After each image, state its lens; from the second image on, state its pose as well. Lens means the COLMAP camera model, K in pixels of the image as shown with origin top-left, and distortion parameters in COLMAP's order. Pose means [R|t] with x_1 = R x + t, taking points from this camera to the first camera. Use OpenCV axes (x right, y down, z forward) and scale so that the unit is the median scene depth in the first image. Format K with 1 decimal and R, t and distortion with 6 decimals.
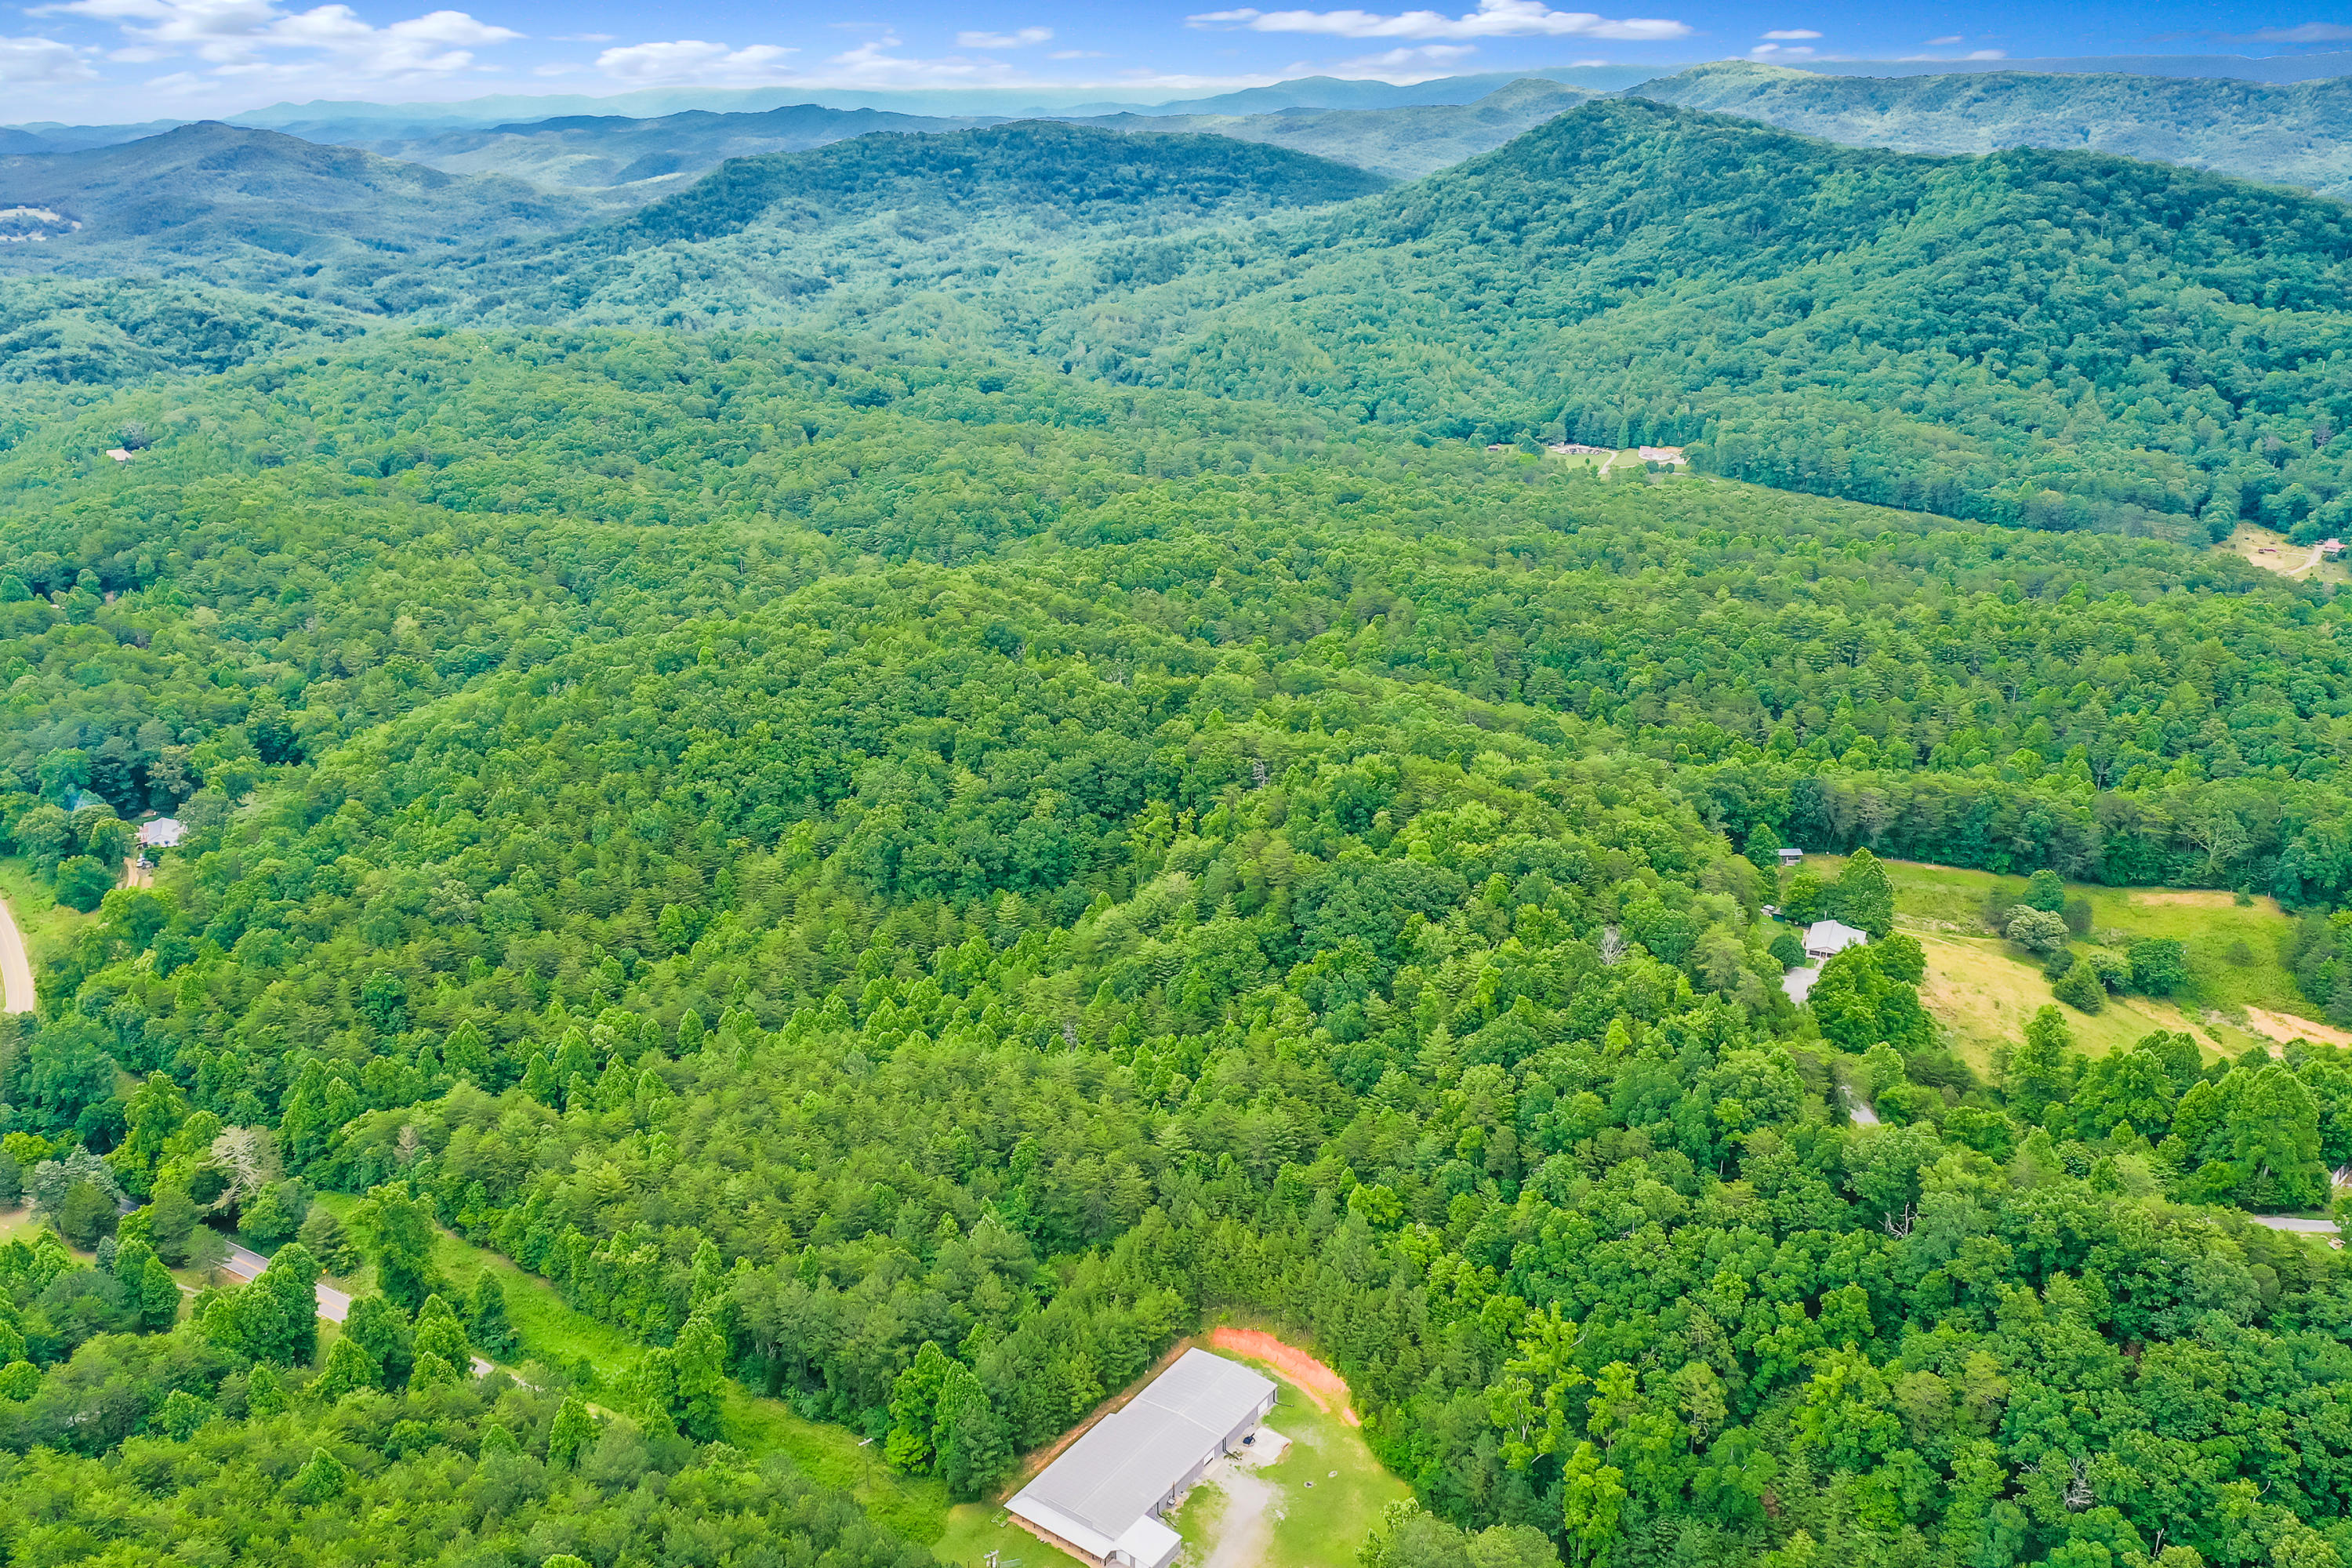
lens RADIAL K [[1839.5, 0, 1175.1], [0, 1839.5, 792.9], [0, 0, 1]] dist [0.006154, 0.002454]
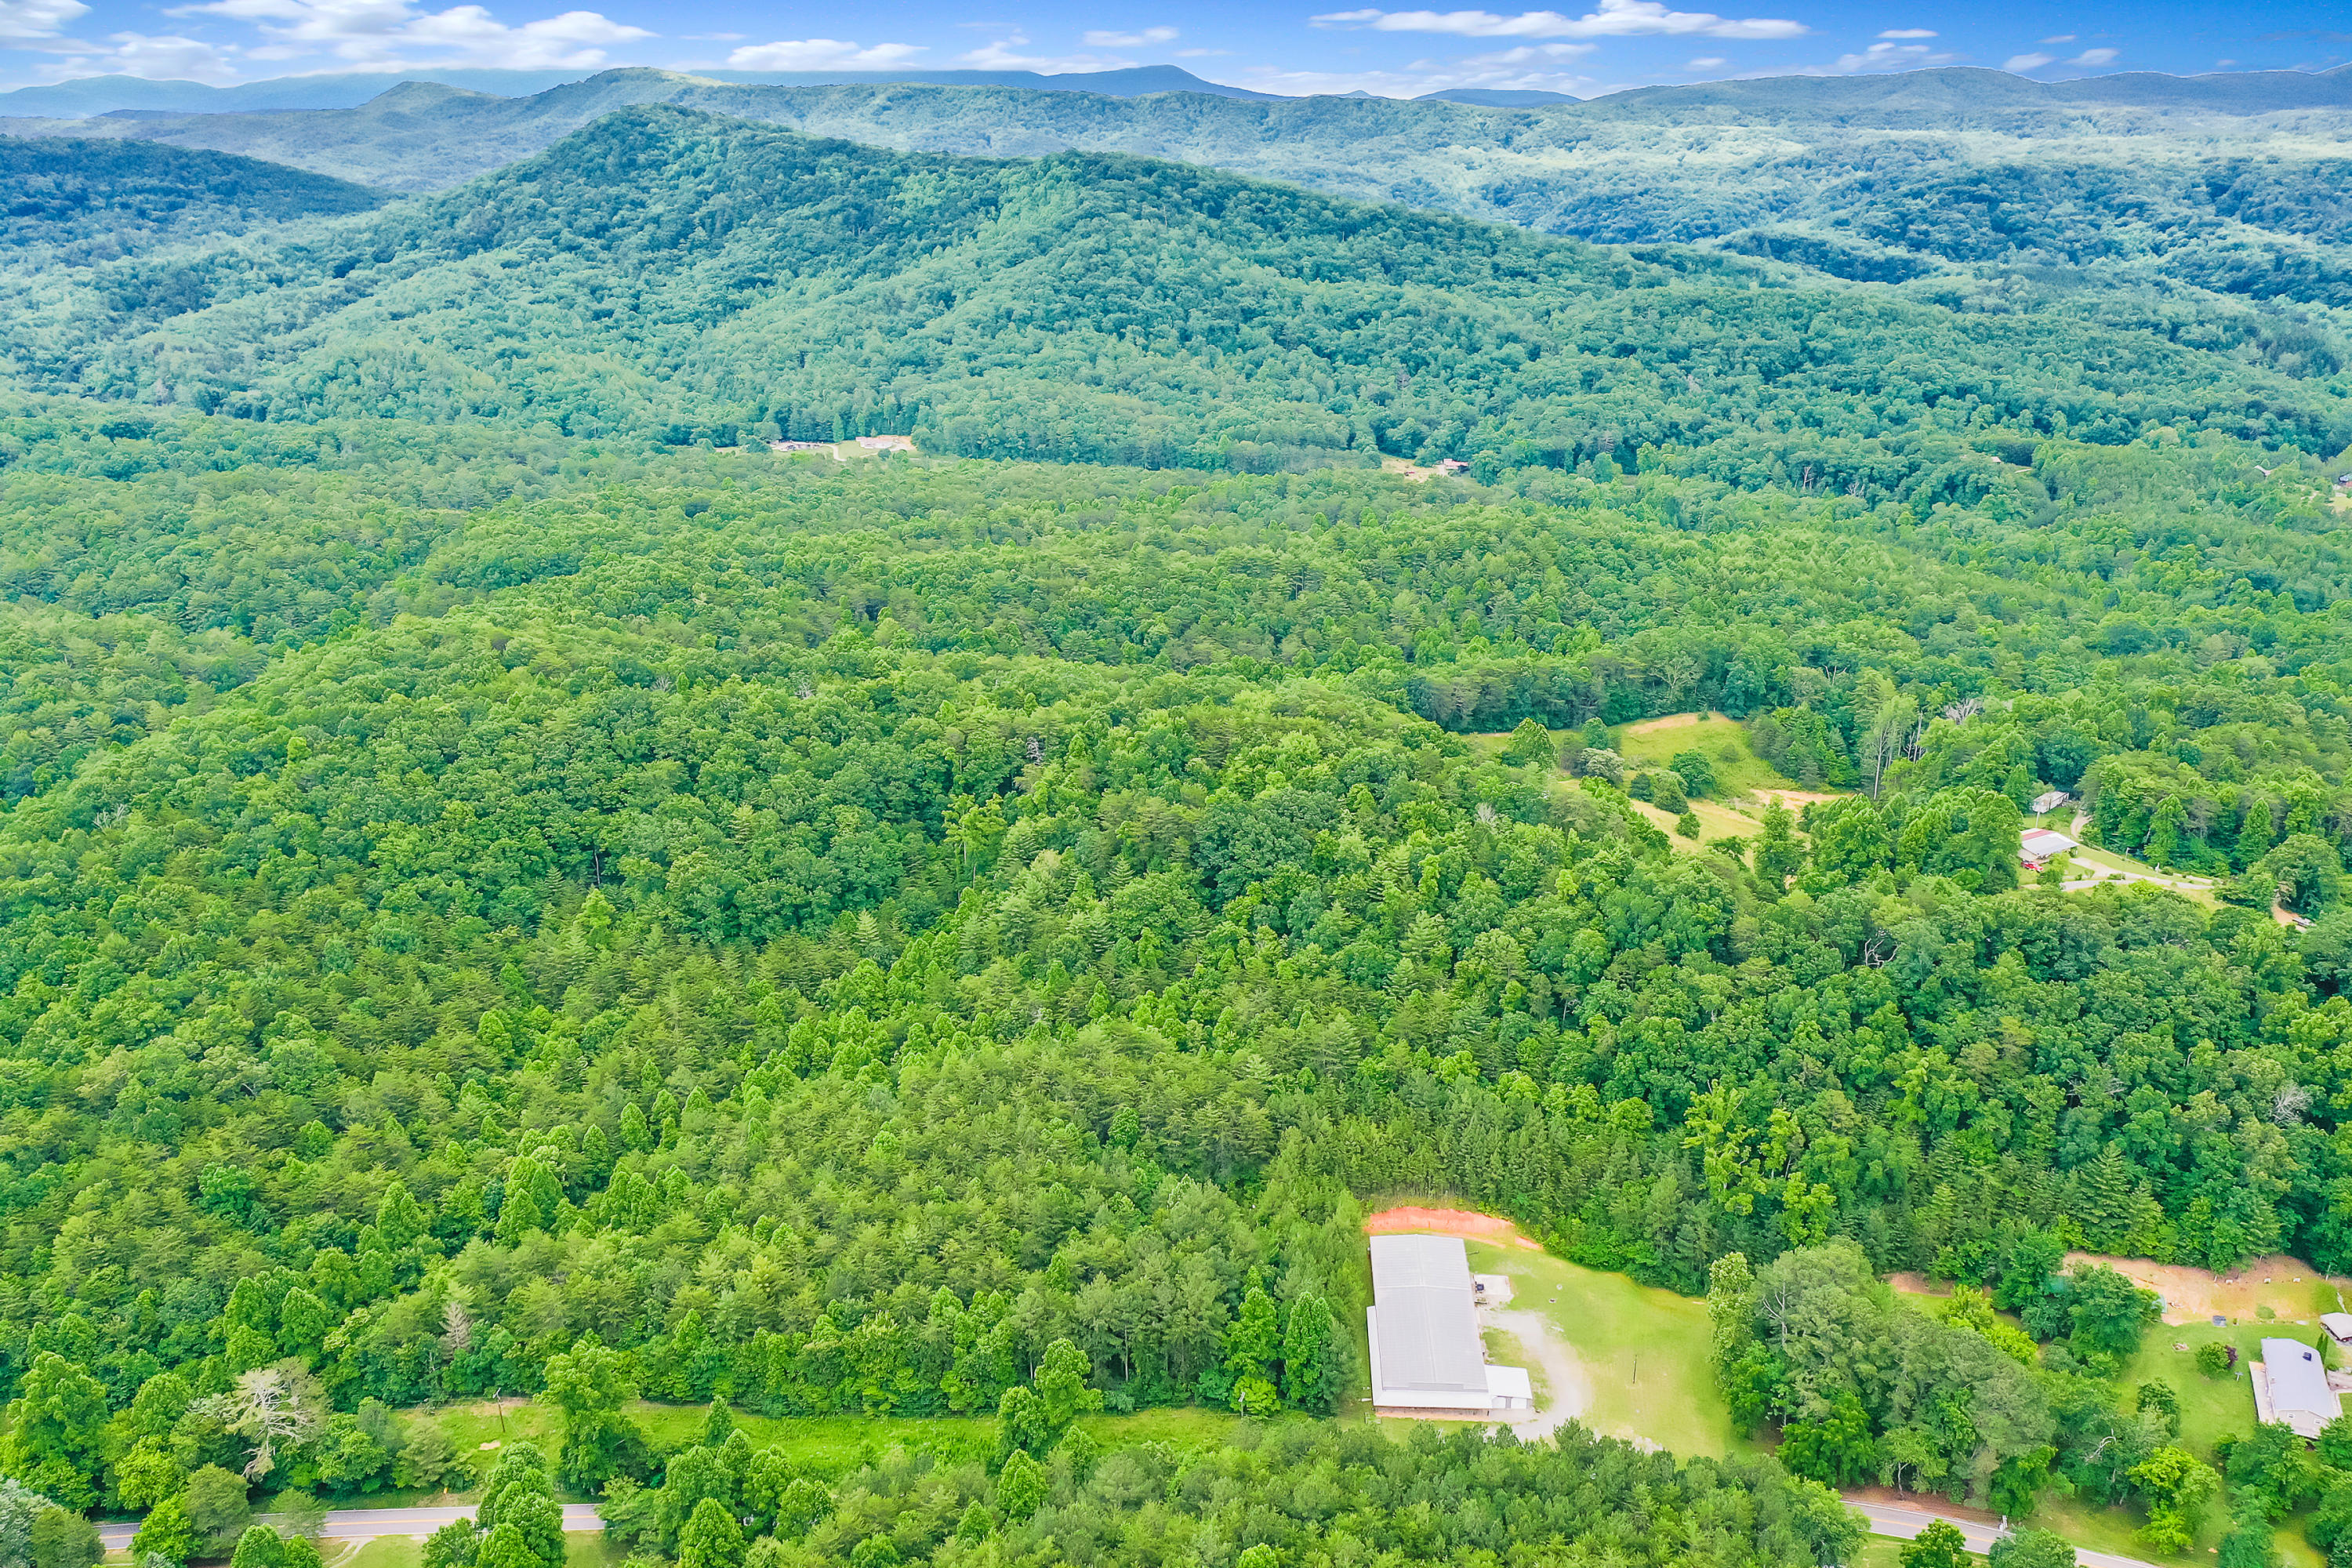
lens RADIAL K [[1839.5, 0, 1158.9], [0, 1839.5, 781.9], [0, 0, 1]] dist [0.006154, 0.002454]
pose [[0.840049, -0.181441, 0.511270, -0.318968], [0.185678, 0.981656, 0.043292, -0.018814], [-0.509746, 0.058564, 0.858329, 0.056474]]
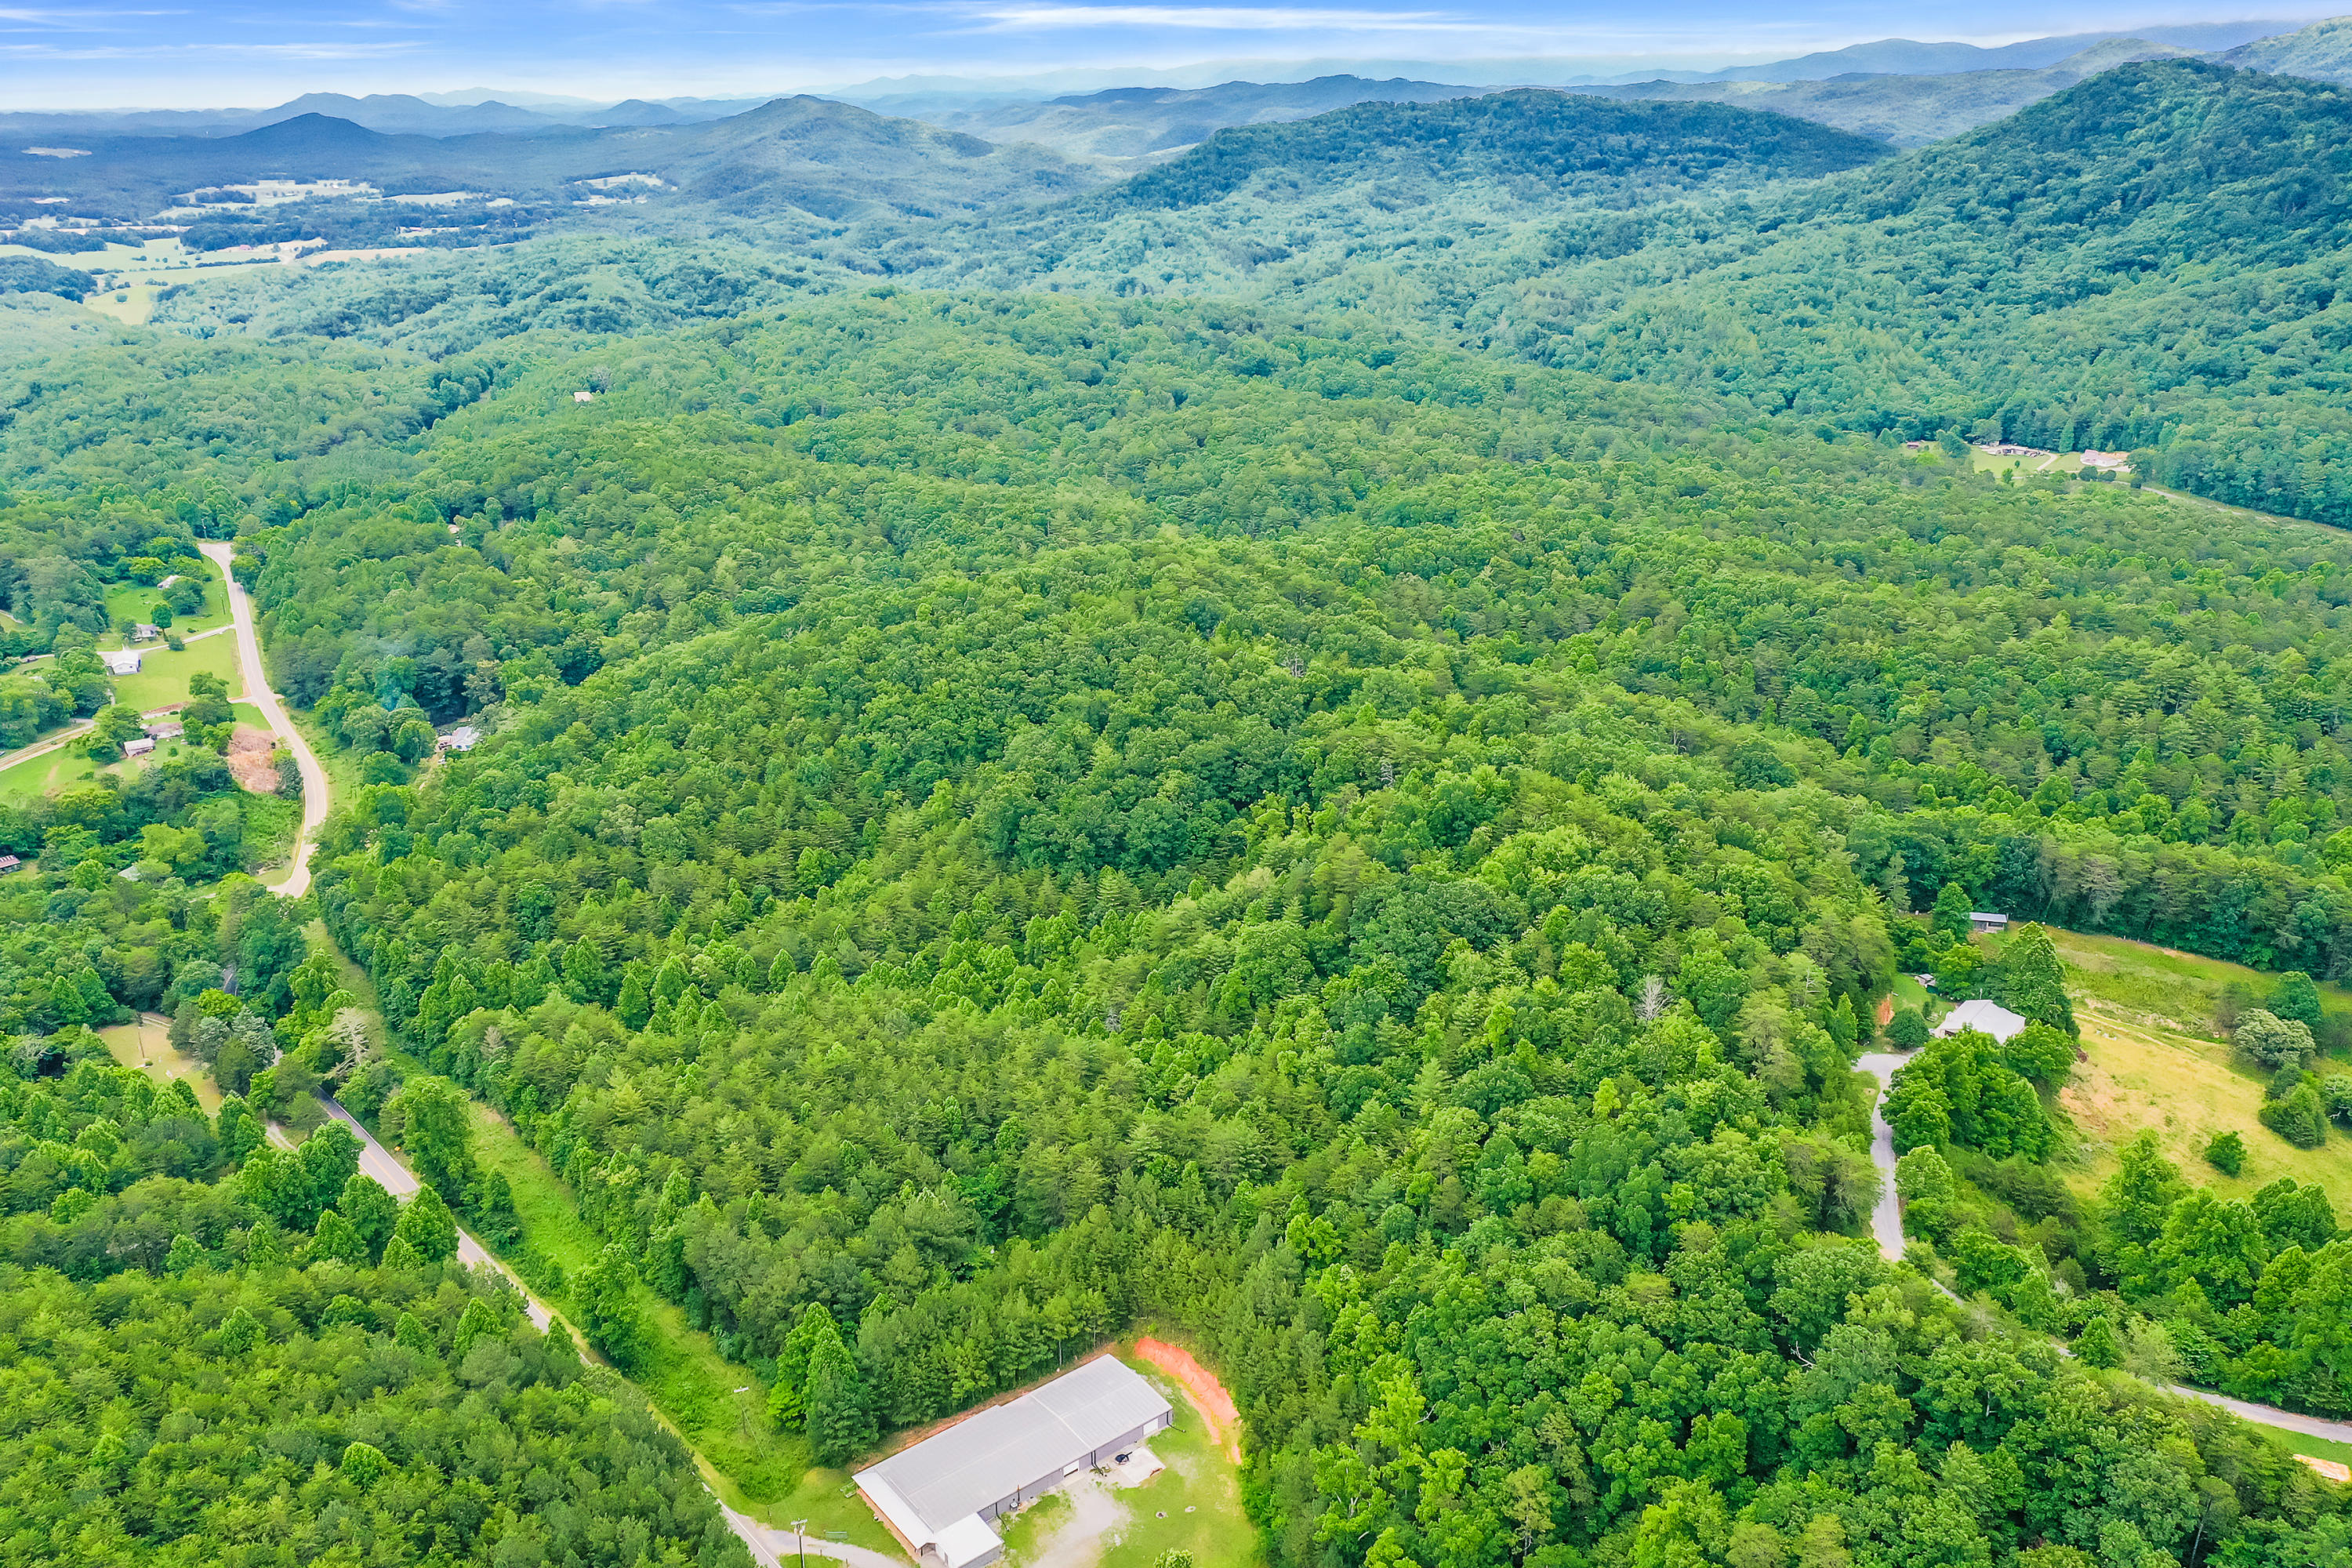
lens RADIAL K [[1839.5, 0, 1180.0], [0, 1839.5, 778.6], [0, 0, 1]] dist [0.006154, 0.002454]
pose [[0.961201, 0.091701, -0.260160, 0.142852], [-0.089637, 0.995777, 0.019814, -0.013241], [0.260879, 0.004275, 0.965362, 0.034974]]
